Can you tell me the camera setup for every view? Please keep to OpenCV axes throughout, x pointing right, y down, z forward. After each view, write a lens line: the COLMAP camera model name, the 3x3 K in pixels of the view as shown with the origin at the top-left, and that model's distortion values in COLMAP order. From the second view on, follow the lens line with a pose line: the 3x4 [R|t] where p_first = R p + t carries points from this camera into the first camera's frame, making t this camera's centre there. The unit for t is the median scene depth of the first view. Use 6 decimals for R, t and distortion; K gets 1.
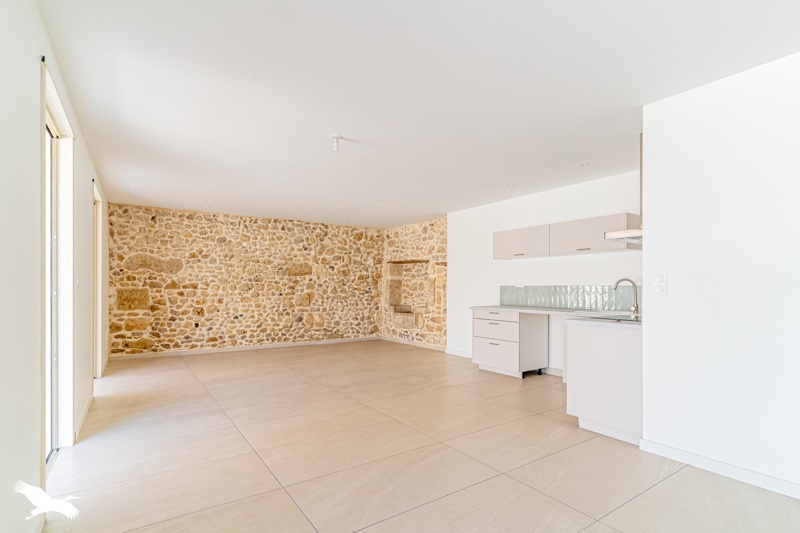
lens RADIAL K [[390.5, 0, 396.1], [0, 390.5, 287.6], [0, 0, 1]] dist [-0.000492, -0.000048]
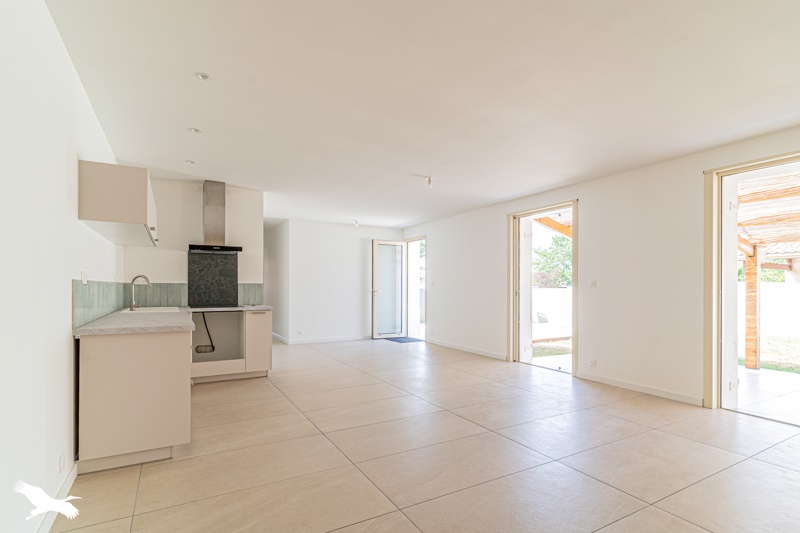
lens RADIAL K [[390.5, 0, 396.1], [0, 390.5, 287.6], [0, 0, 1]] dist [-0.000492, -0.000048]
pose [[-0.996512, -0.006860, 0.083163, -0.066034], [-0.006455, 0.999966, 0.005136, -0.001245], [-0.083195, 0.004581, -0.996523, 1.083754]]
